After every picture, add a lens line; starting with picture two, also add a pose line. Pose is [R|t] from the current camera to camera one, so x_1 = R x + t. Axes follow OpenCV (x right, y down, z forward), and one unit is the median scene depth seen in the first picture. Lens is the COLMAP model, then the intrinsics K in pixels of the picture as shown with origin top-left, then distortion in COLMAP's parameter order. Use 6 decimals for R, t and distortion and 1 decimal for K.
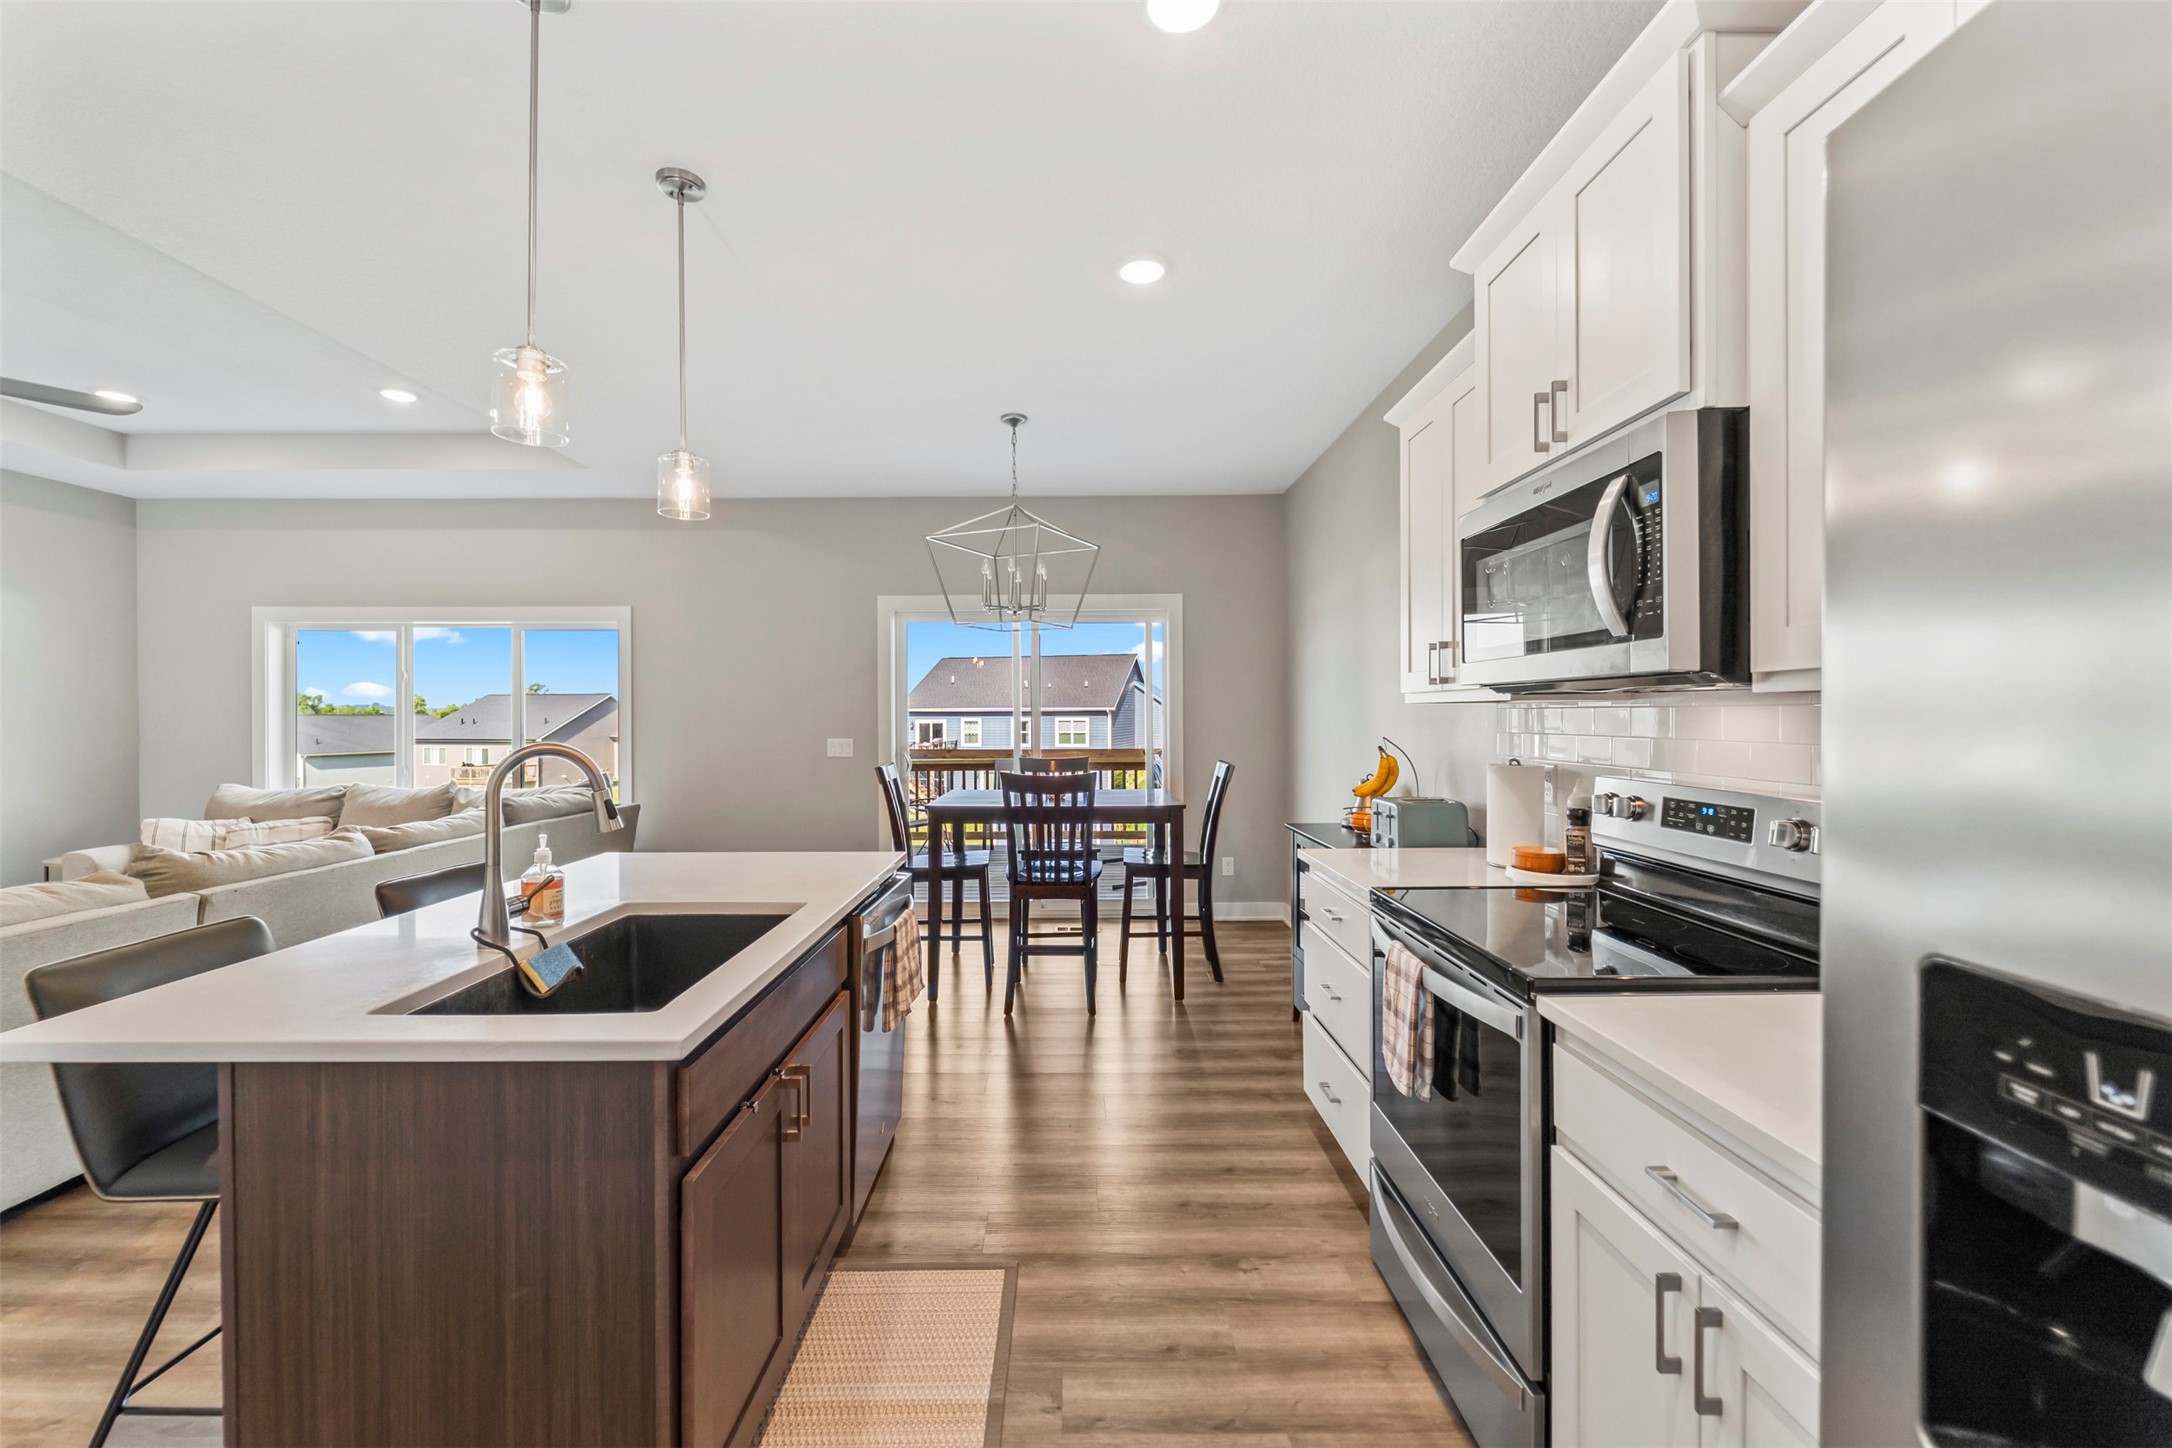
lens RADIAL K [[881.7, 0, 1083.3], [0, 881.7, 717.2], [0, 0, 1]] dist [-0.000733, -0.000251]
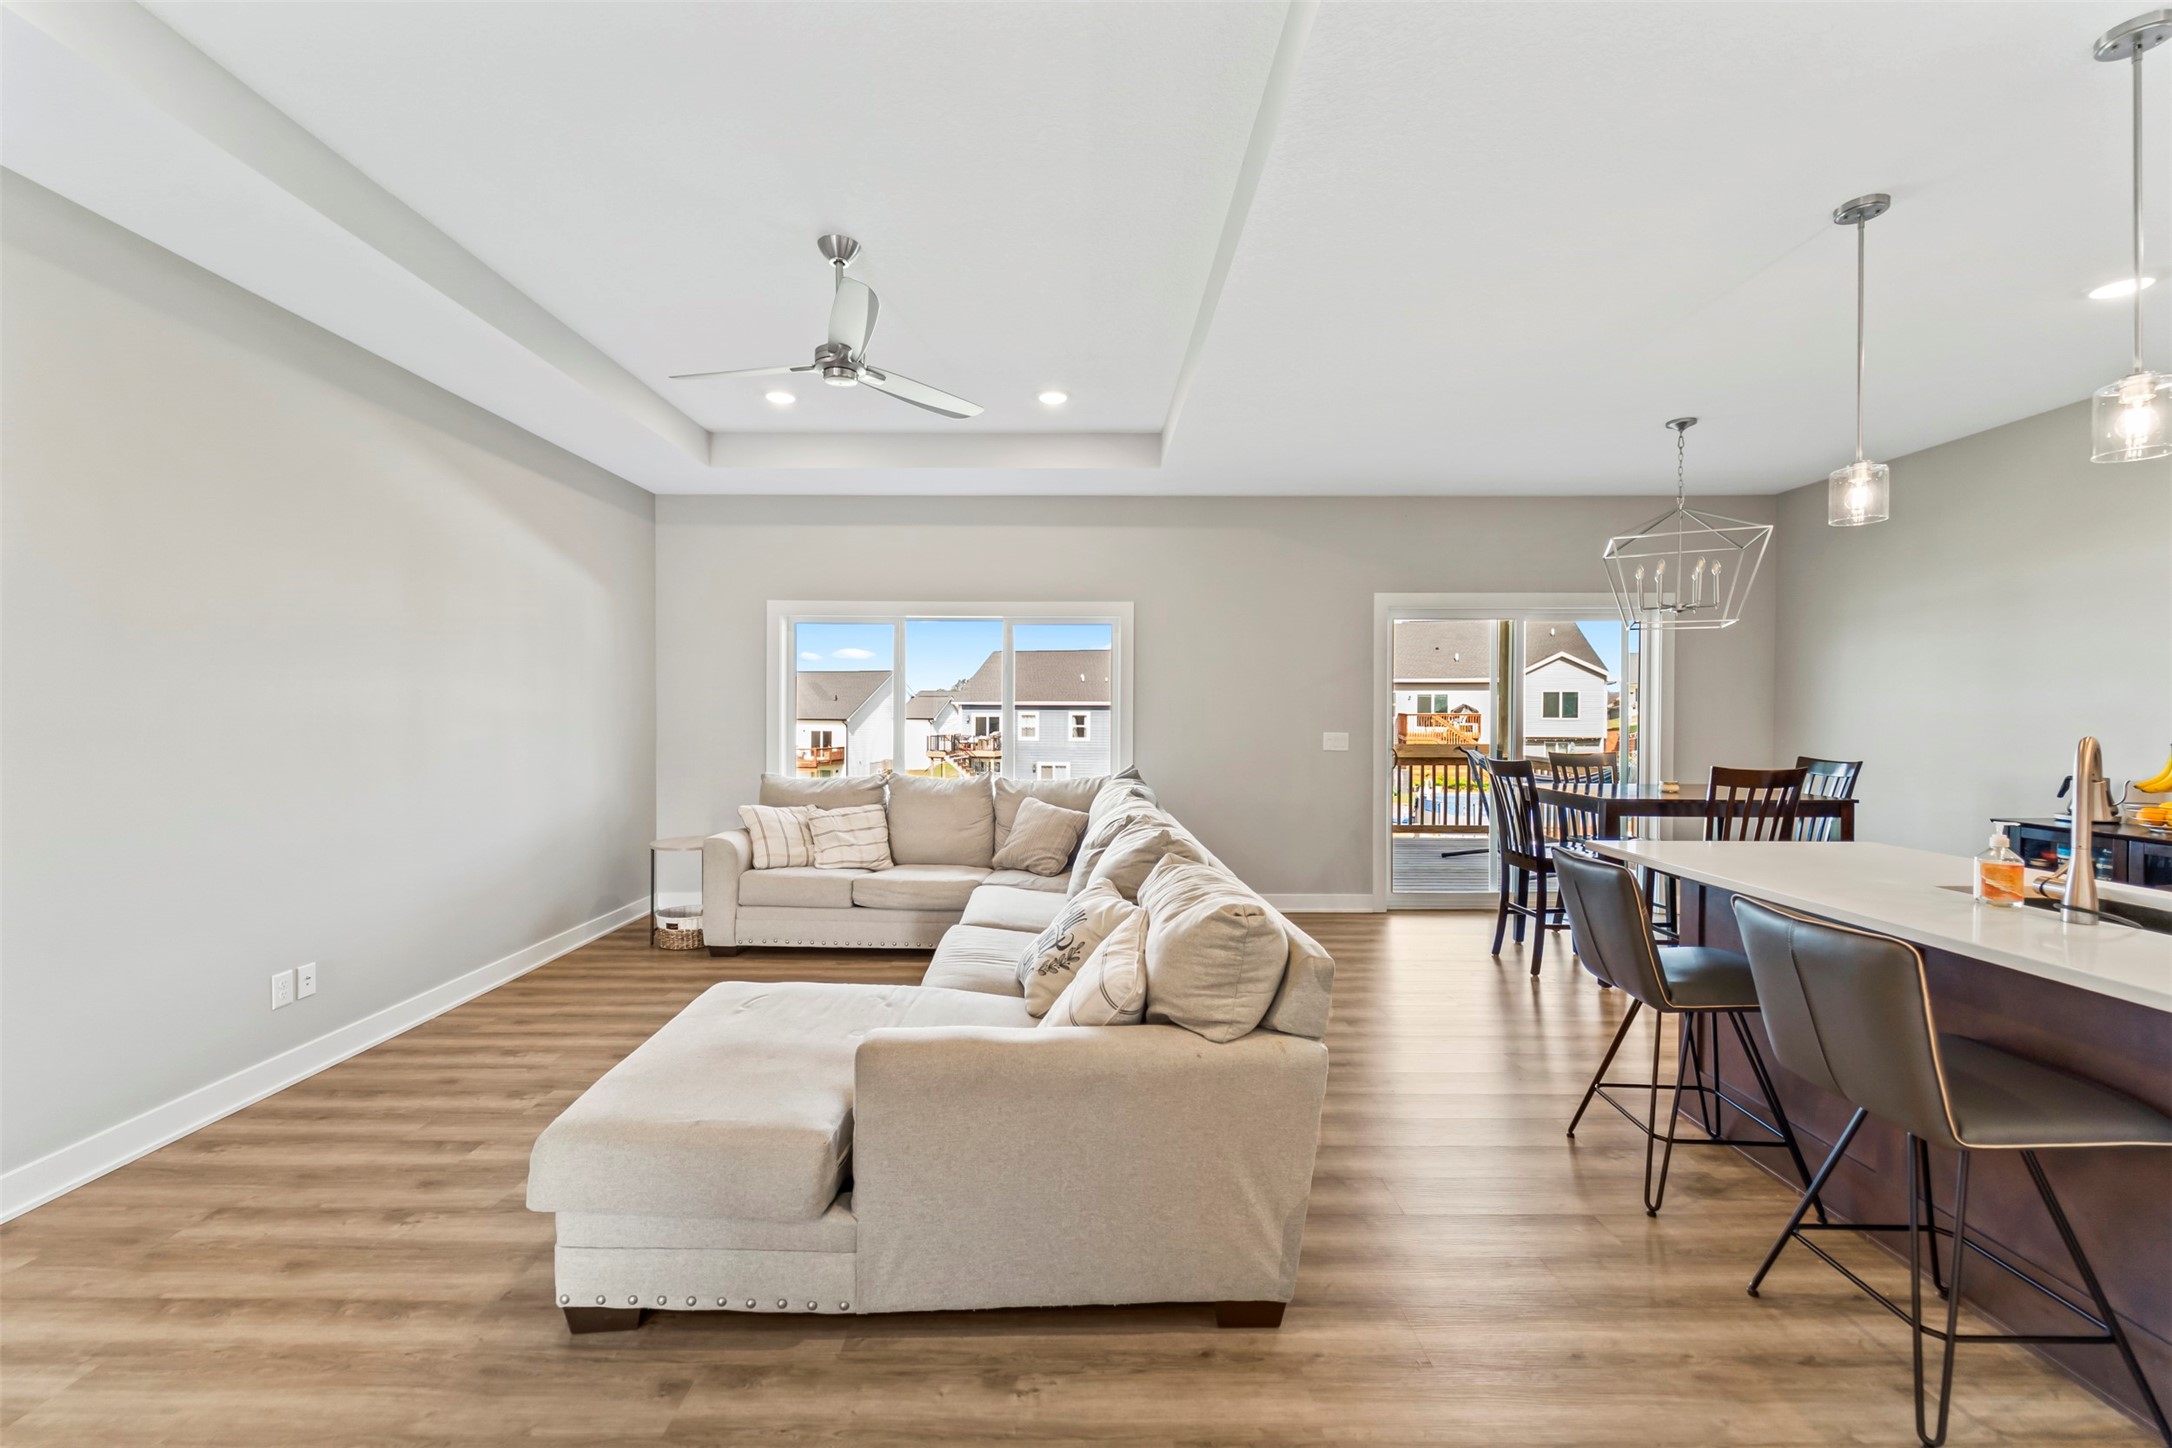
lens RADIAL K [[881.7, 0, 1077.5], [0, 881.7, 720.5], [0, 0, 1]] dist [-0.000733, -0.000251]
pose [[0.999957, 0.006702, -0.006442, -0.569692], [-0.006637, 0.999928, 0.010036, 0.002243], [0.006508, -0.009993, 0.999929, -0.026640]]
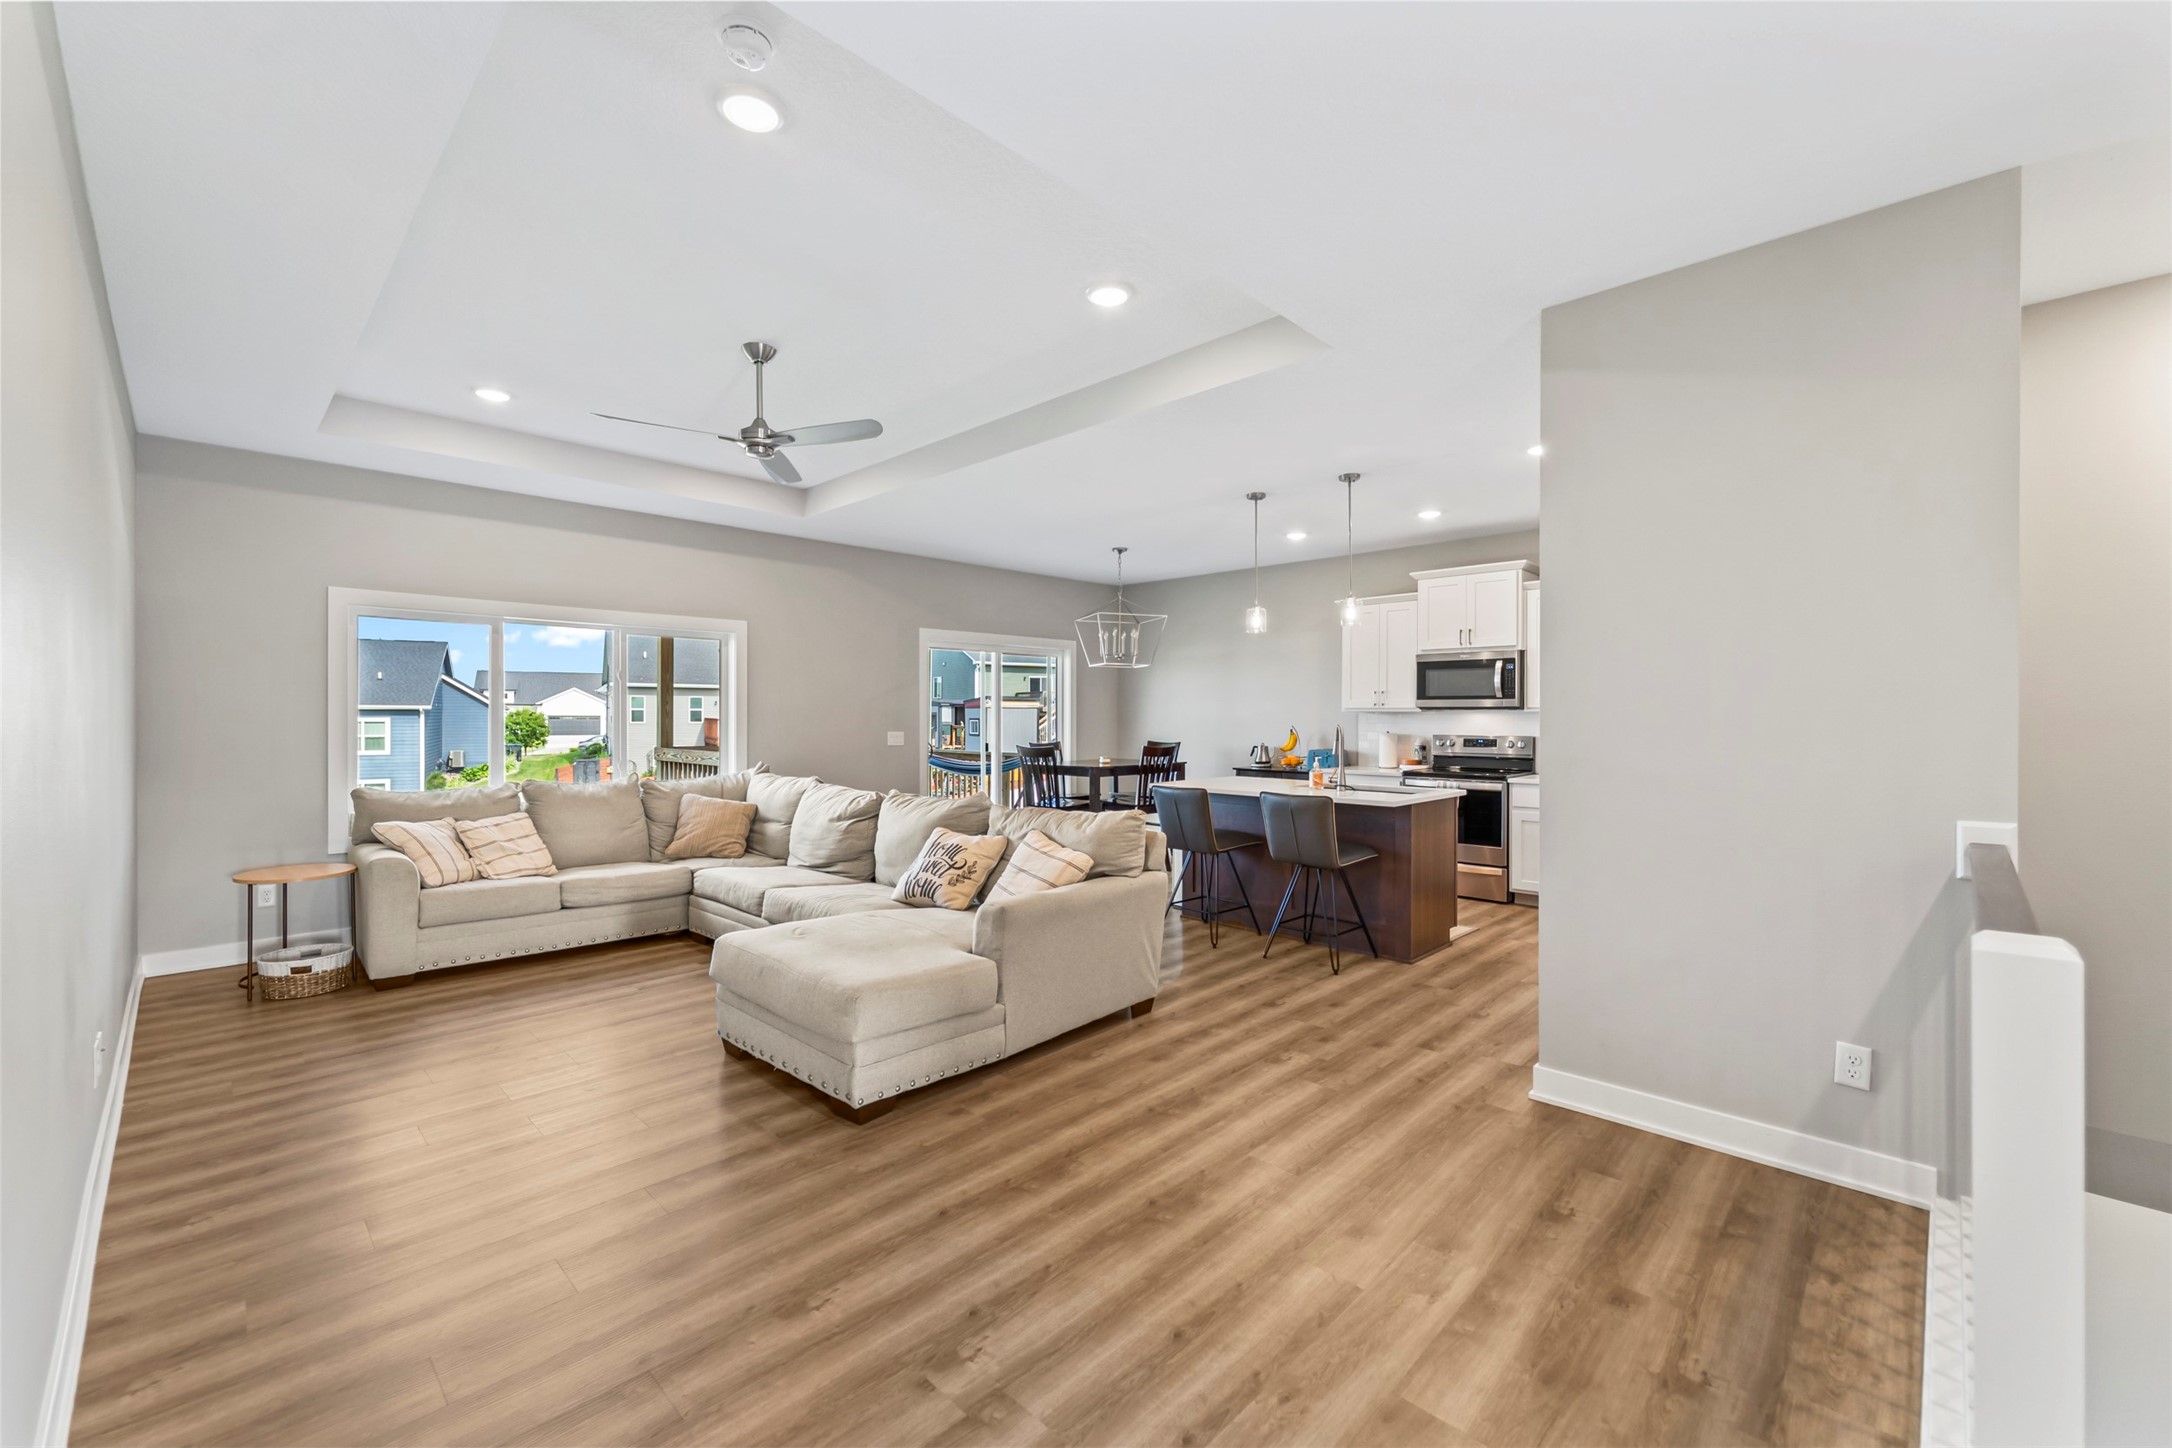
lens RADIAL K [[881.7, 0, 1068.3], [0, 881.7, 718.1], [0, 0, 1]] dist [-0.000733, -0.000251]
pose [[0.708550, 0.002379, 0.705657, -1.061721], [-0.001917, 0.999997, -0.001447, 0.004379], [-0.705658, -0.000328, 0.708552, -0.148834]]
